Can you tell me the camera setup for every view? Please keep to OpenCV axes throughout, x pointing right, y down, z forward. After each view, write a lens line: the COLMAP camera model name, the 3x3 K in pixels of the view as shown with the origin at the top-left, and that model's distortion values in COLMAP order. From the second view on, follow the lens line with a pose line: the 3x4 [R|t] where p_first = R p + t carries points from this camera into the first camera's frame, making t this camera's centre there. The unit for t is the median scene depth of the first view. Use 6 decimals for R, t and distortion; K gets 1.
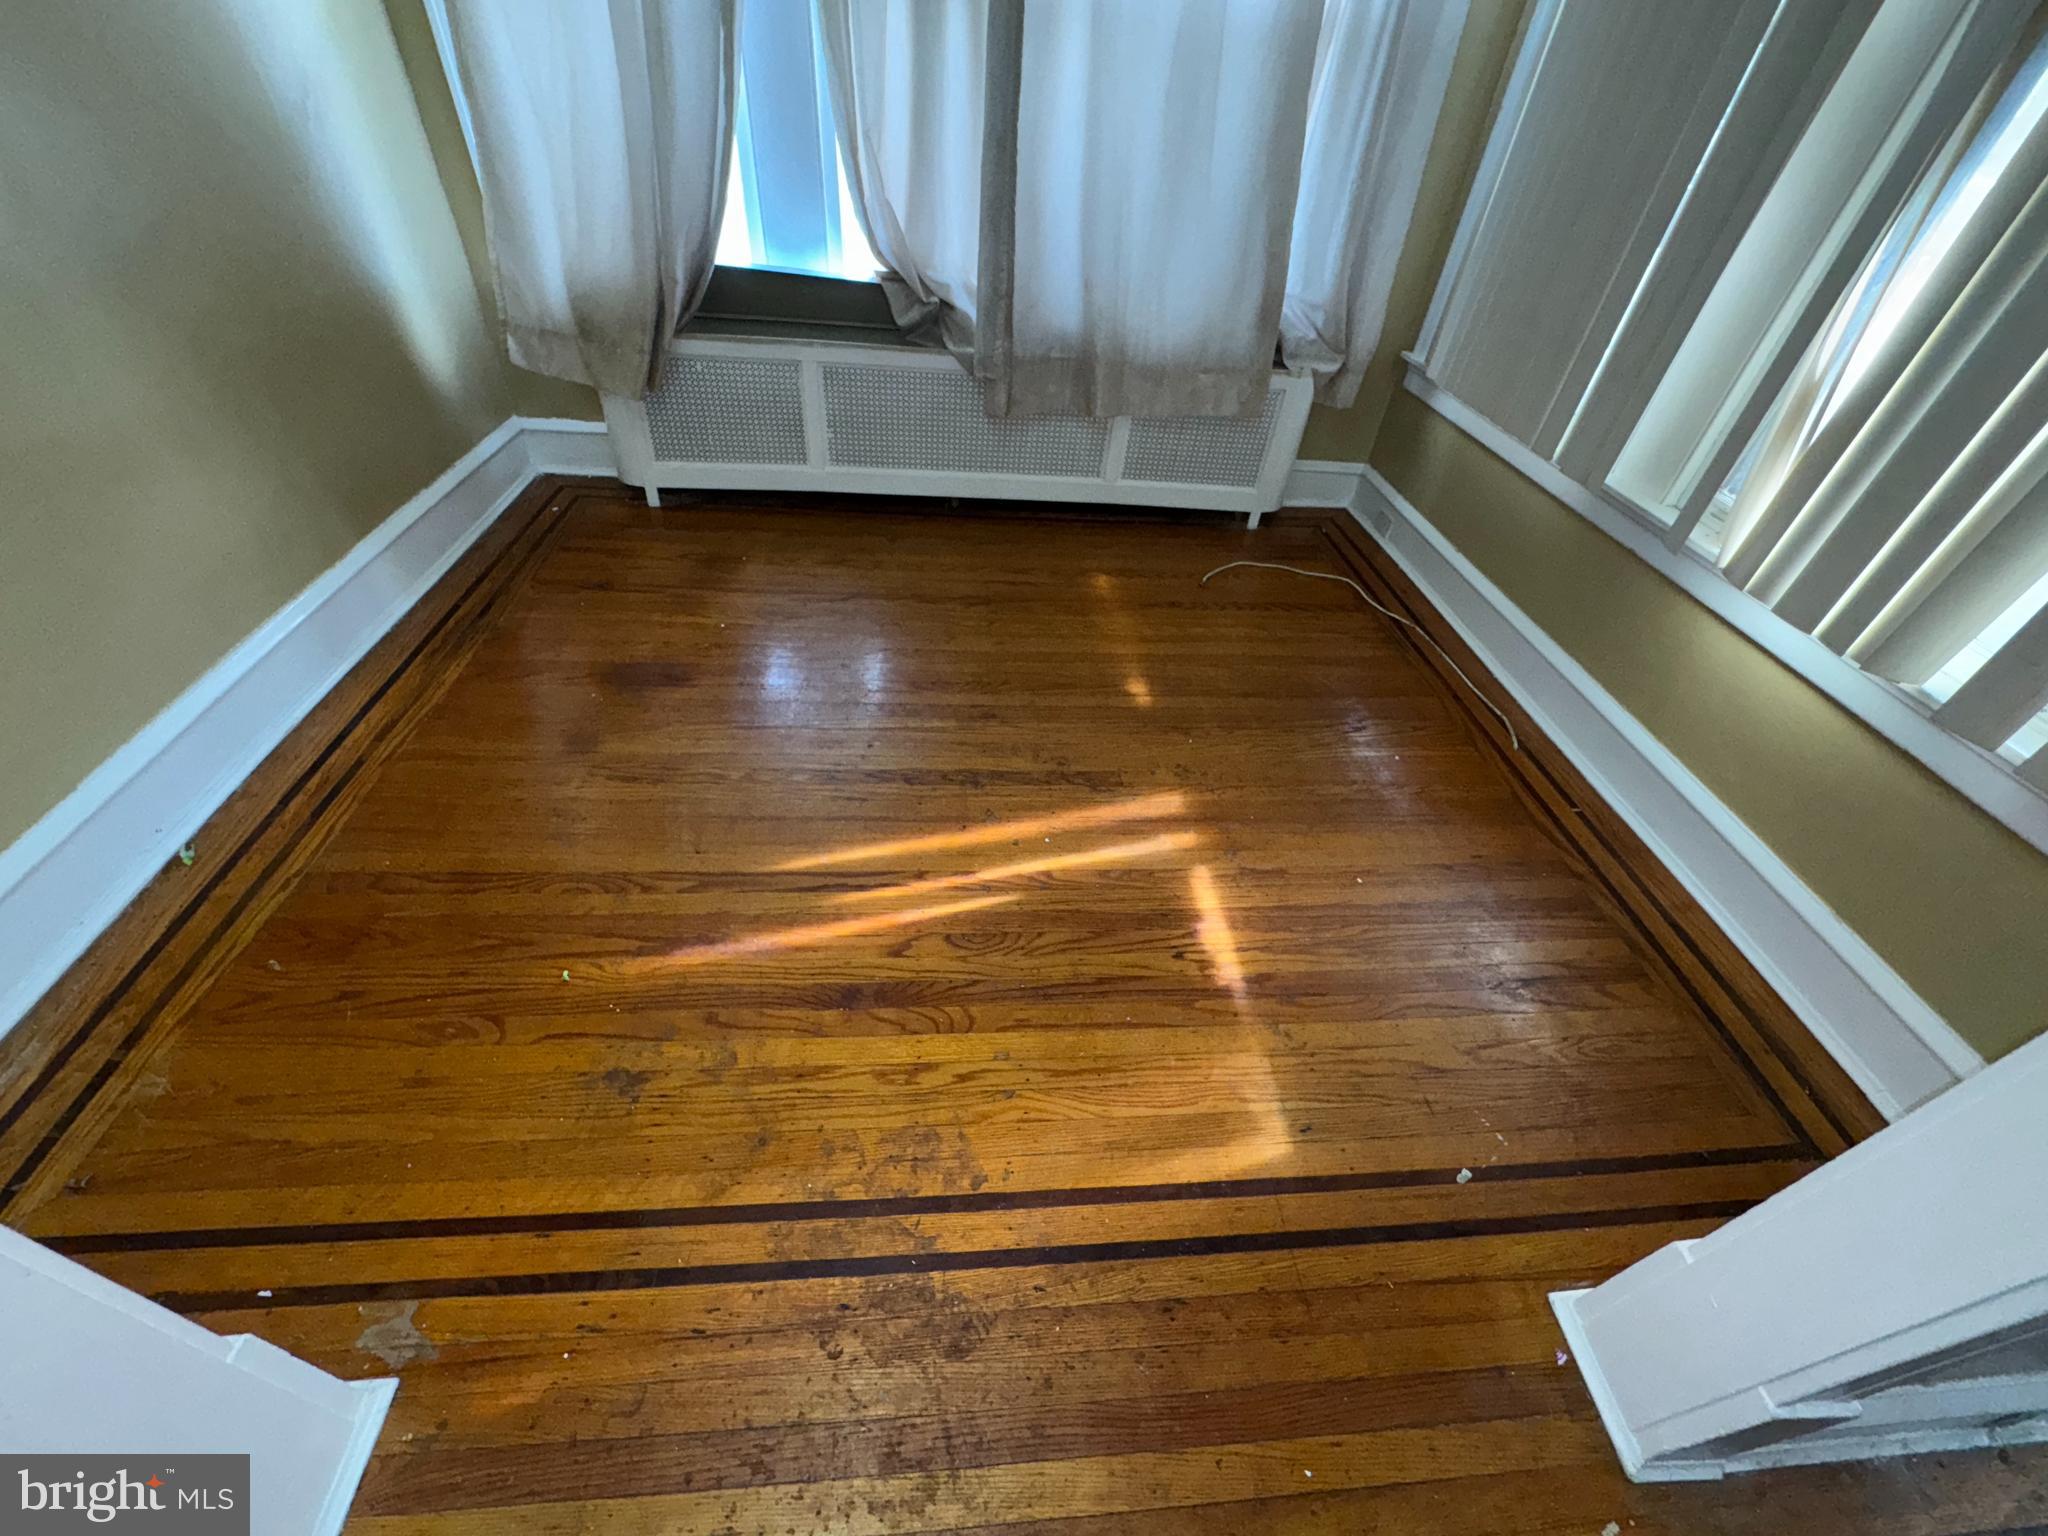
lens RADIAL K [[817.4, 0, 1023.7], [0, 817.4, 768.3], [0, 0, 1]] dist [-0.004305, 0.001012]
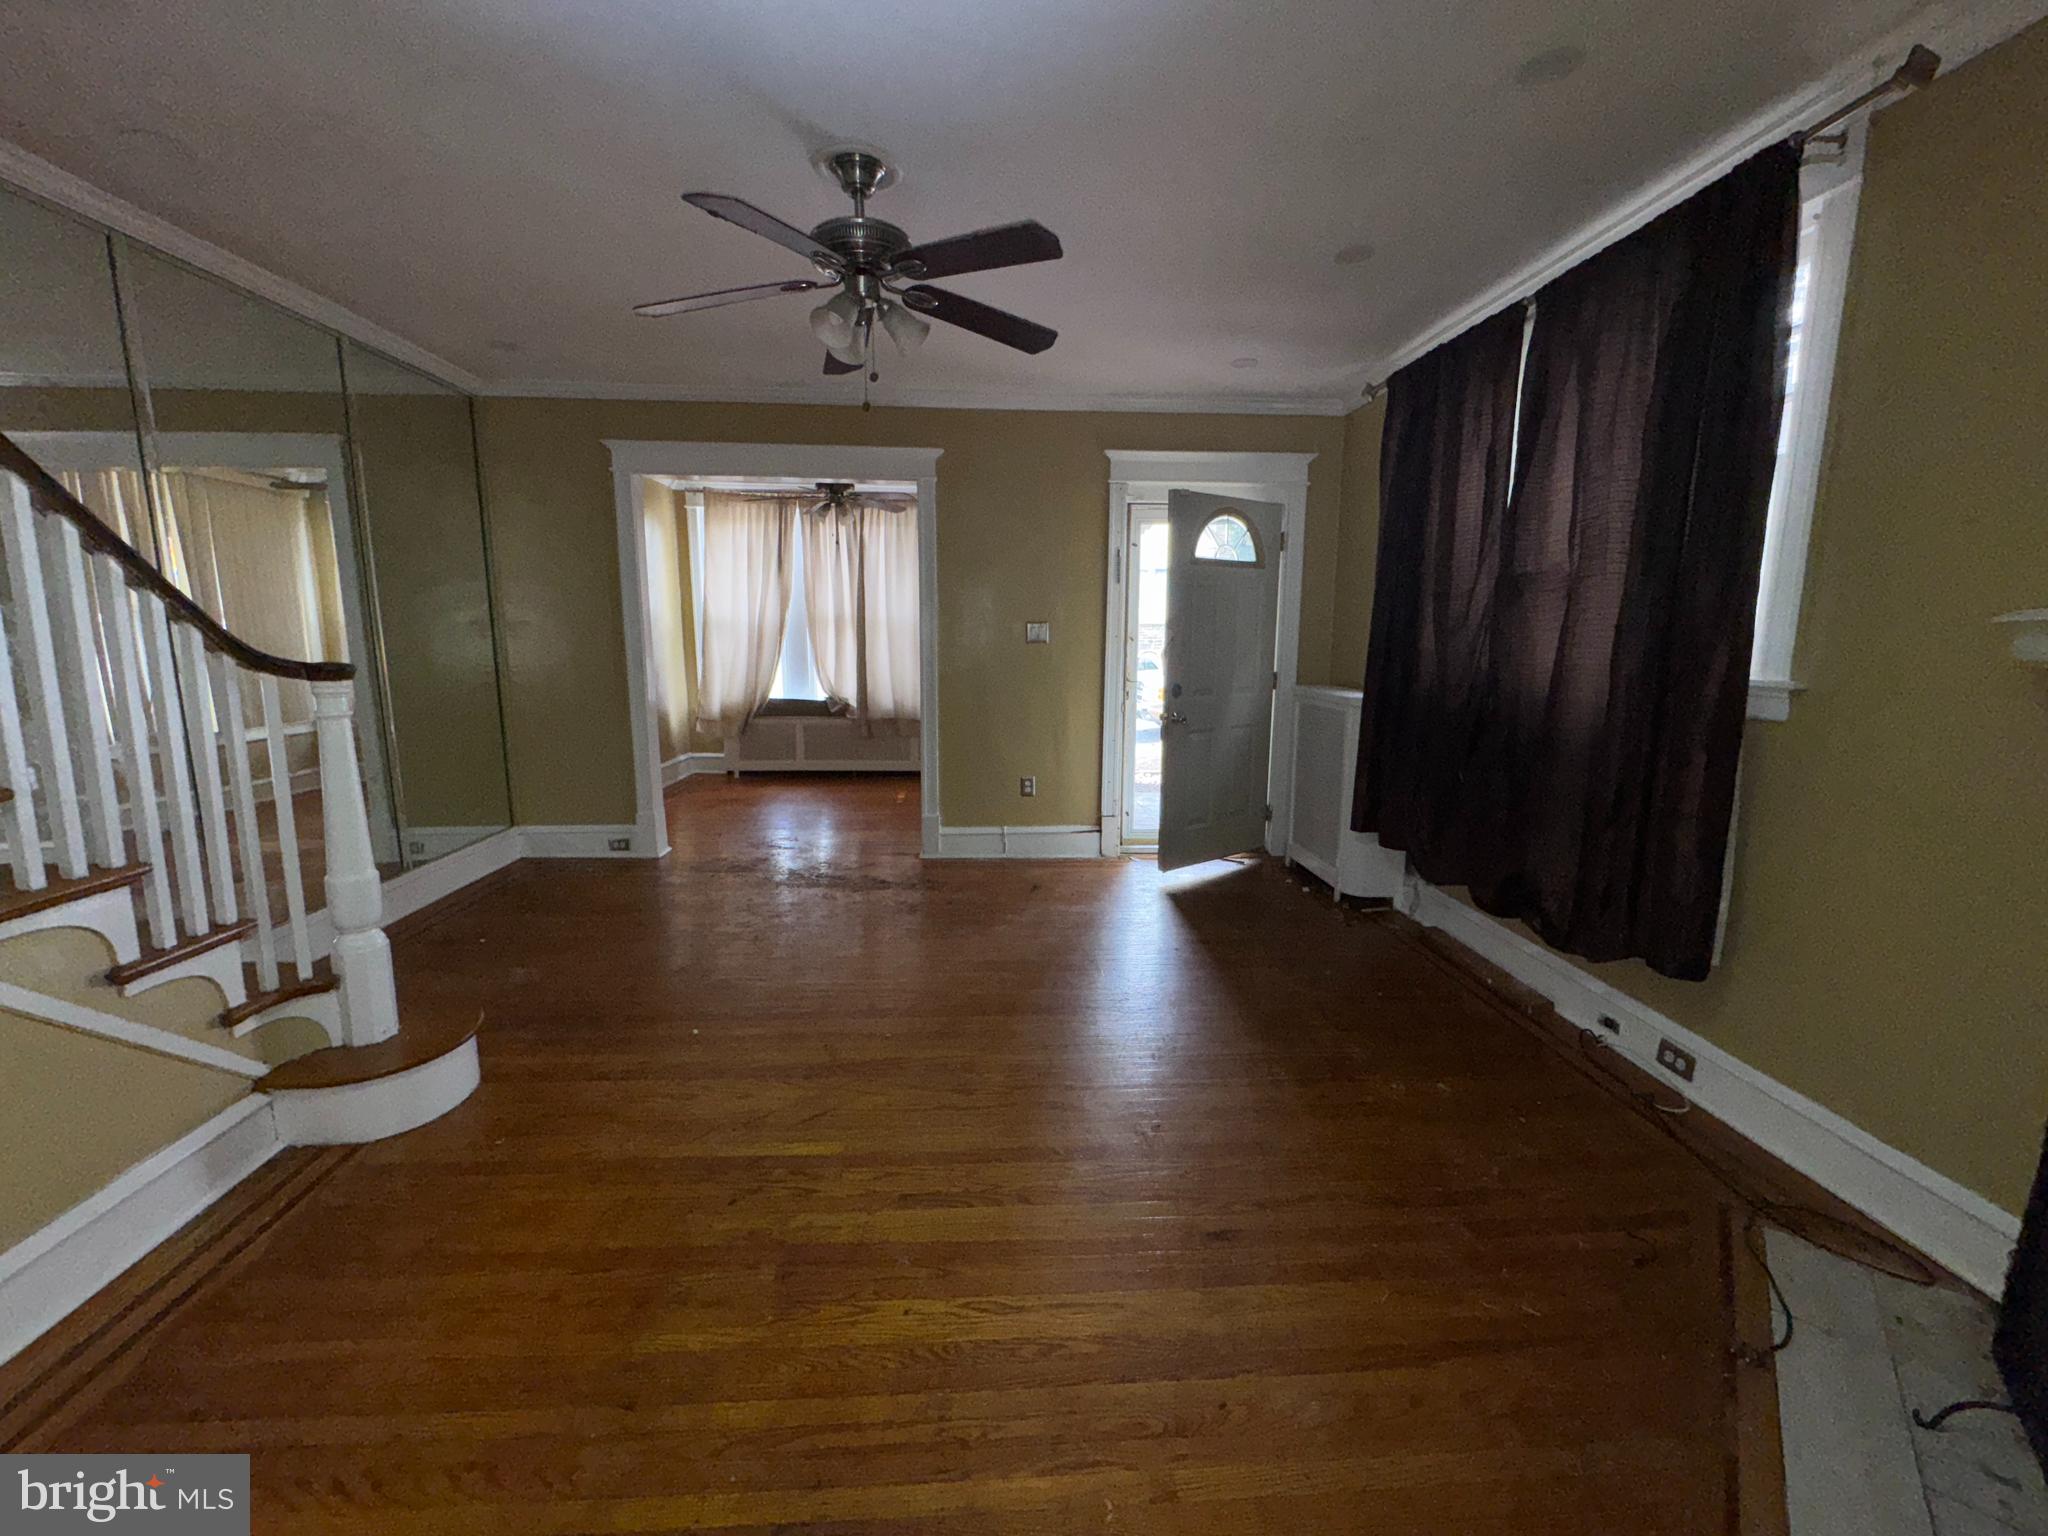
lens RADIAL K [[817.4, 0, 1024.1], [0, 817.4, 769.2], [0, 0, 1]] dist [-0.004305, 0.001012]
pose [[0.997451, -0.062466, -0.034492, 0.877257], [0.035172, 0.850980, -0.524019, 1.664289], [0.062085, 0.521470, 0.851008, -1.865028]]
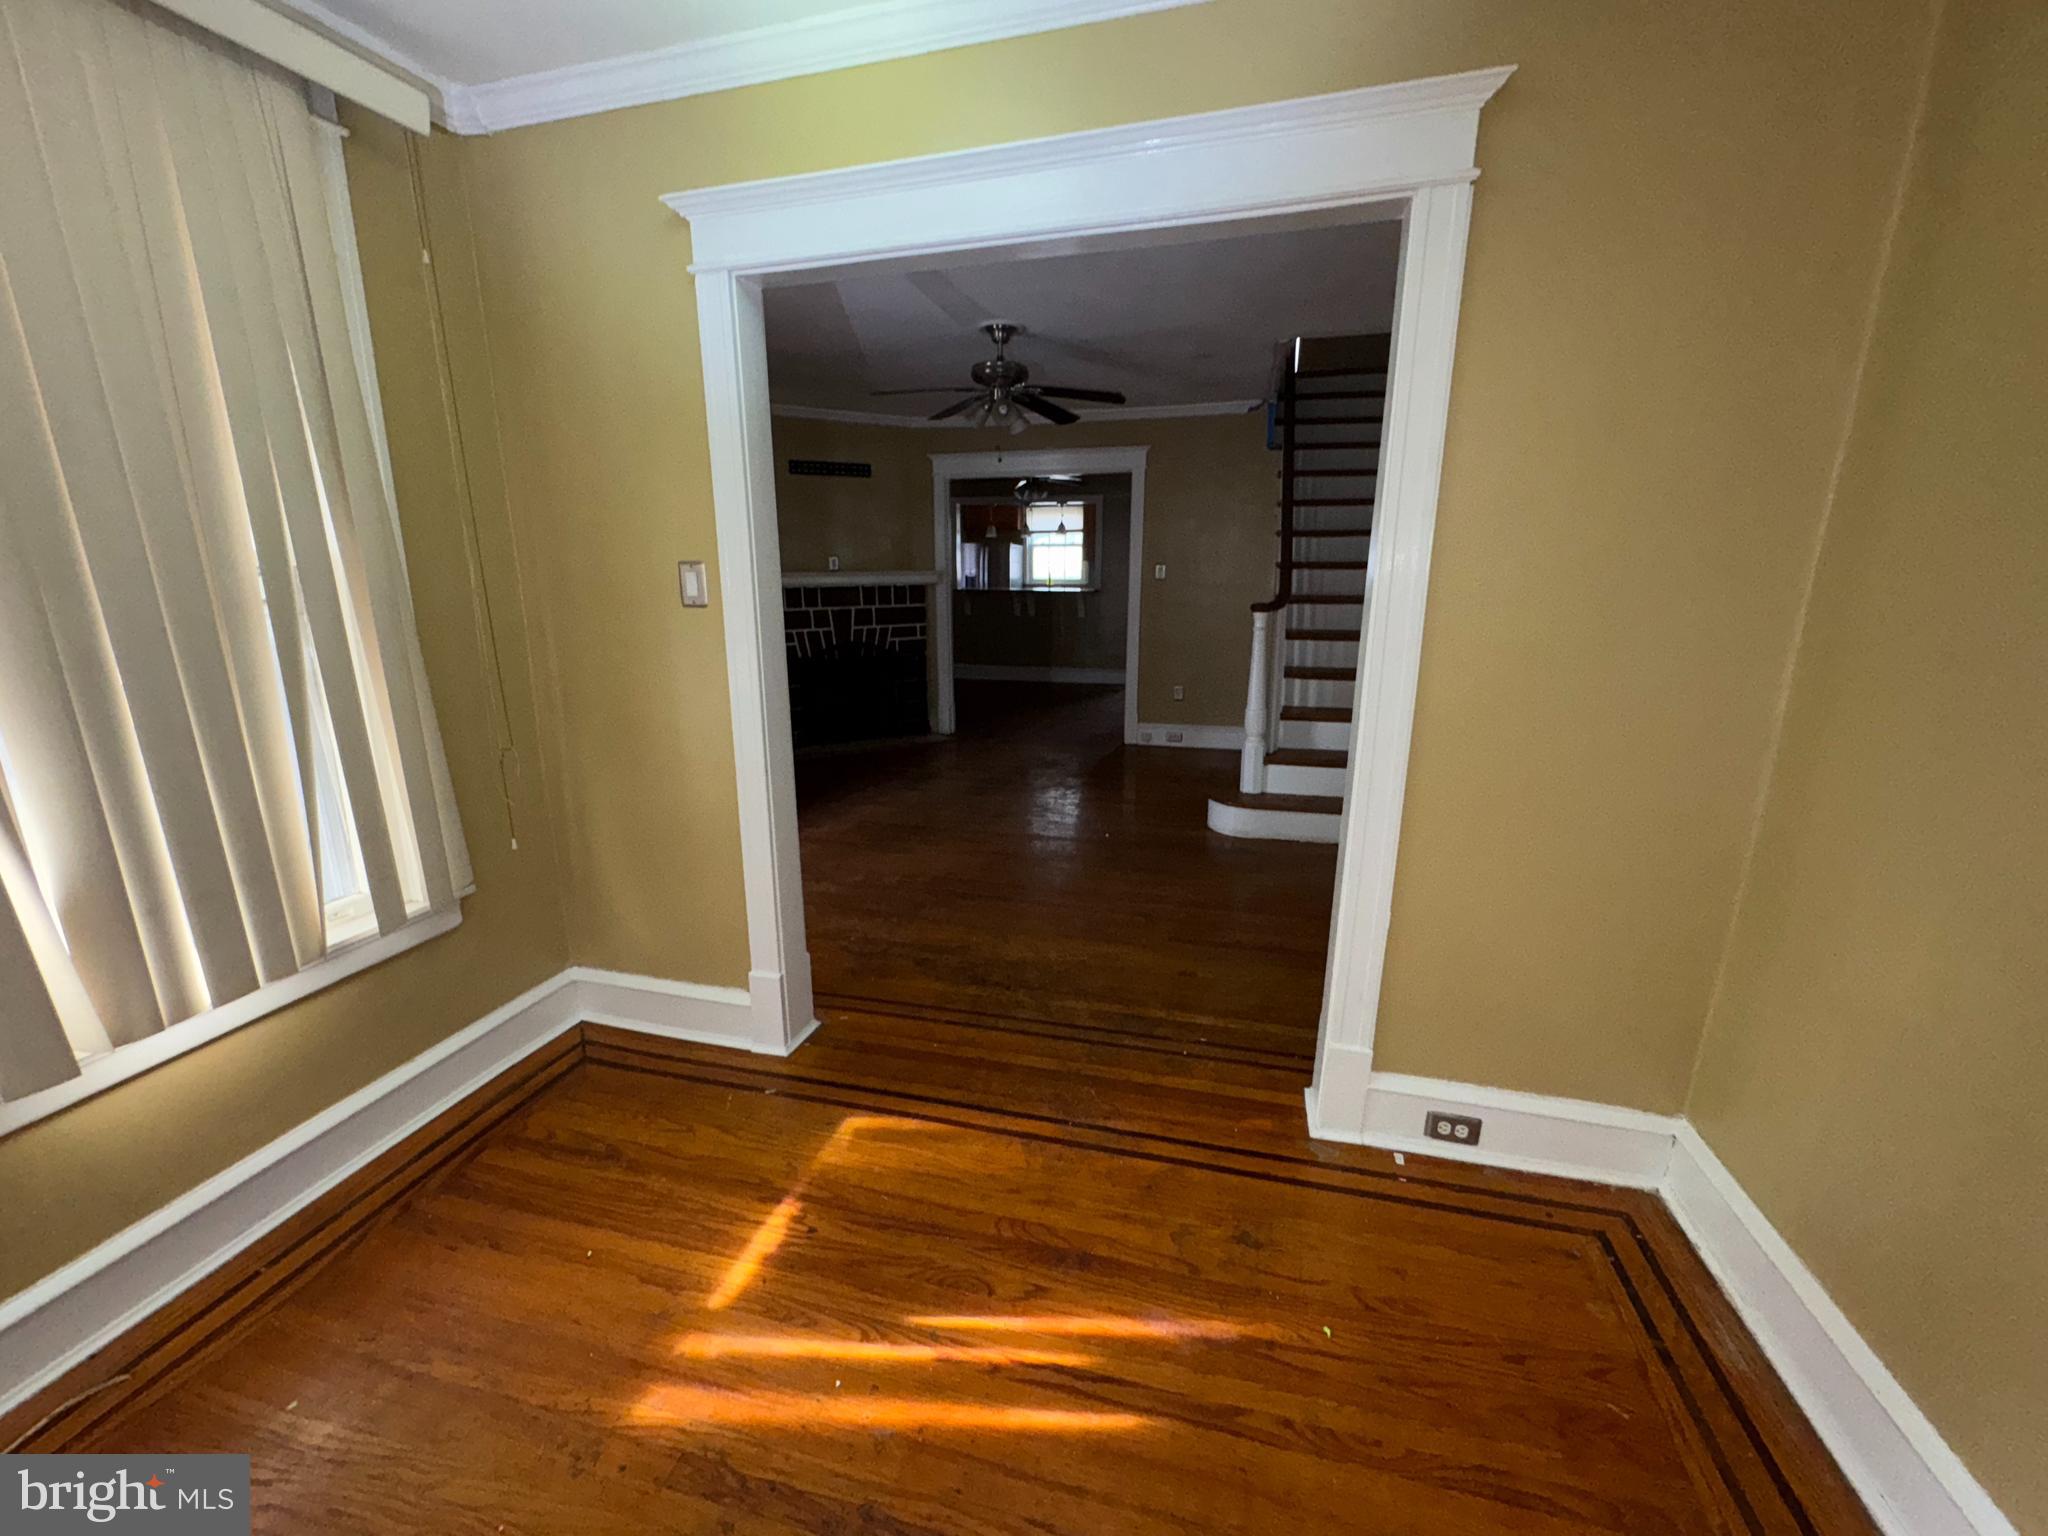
lens RADIAL K [[817.4, 0, 1018.5], [0, 817.4, 770.2], [0, 0, 1]] dist [-0.004305, 0.001012]
pose [[-0.938162, -0.154809, 0.309655, -0.305667], [0.170676, 0.571372, 0.802748, -0.906530], [-0.301201, 0.805958, -0.509617, 0.843457]]
